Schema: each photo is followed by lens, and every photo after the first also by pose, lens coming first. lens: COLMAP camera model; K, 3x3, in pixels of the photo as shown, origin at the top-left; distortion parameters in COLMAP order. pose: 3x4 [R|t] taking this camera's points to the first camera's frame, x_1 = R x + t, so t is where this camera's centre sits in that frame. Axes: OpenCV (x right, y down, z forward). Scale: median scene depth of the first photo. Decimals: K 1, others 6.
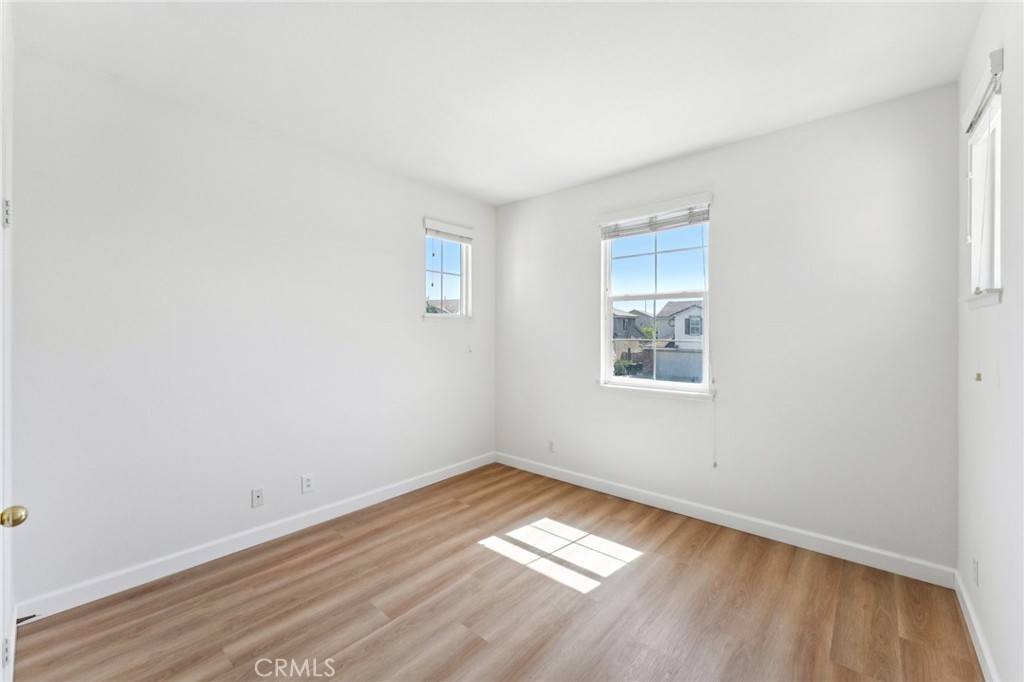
lens RADIAL K [[414.3, 0, 511.6], [0, 414.3, 335.4], [0, 0, 1]] dist [0.004041, 0.000233]
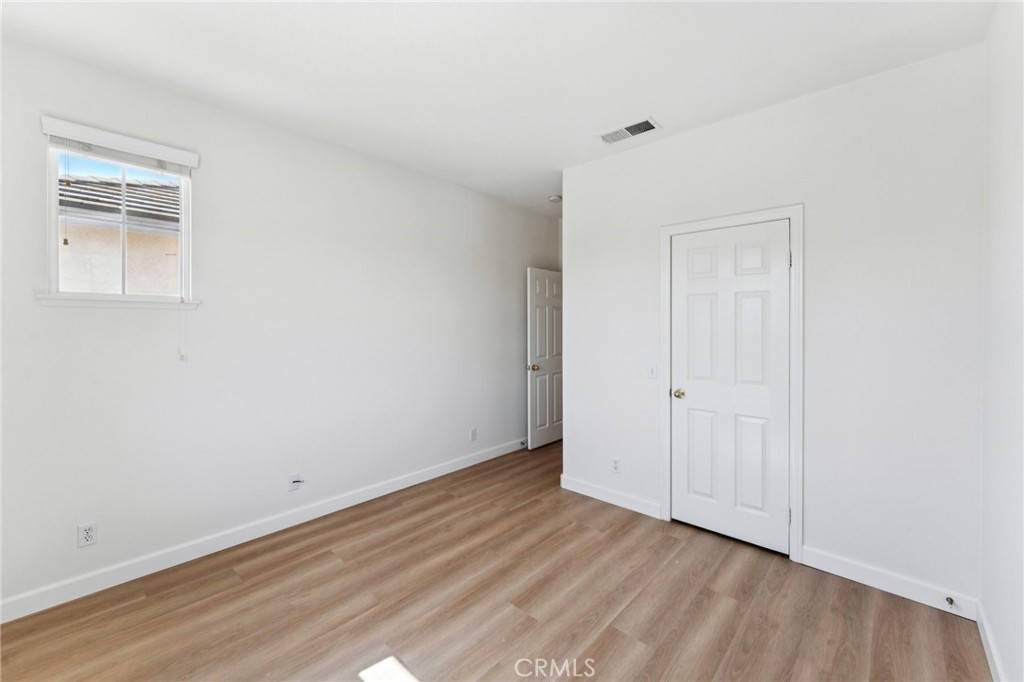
lens RADIAL K [[414.3, 0, 512.4], [0, 414.3, 332.5], [0, 0, 1]] dist [0.004041, 0.000233]
pose [[-0.999583, -0.004275, 0.028556, -0.084919], [-0.003664, 0.999764, 0.021428, -0.021404], [-0.028641, 0.021314, -0.999362, 1.985254]]
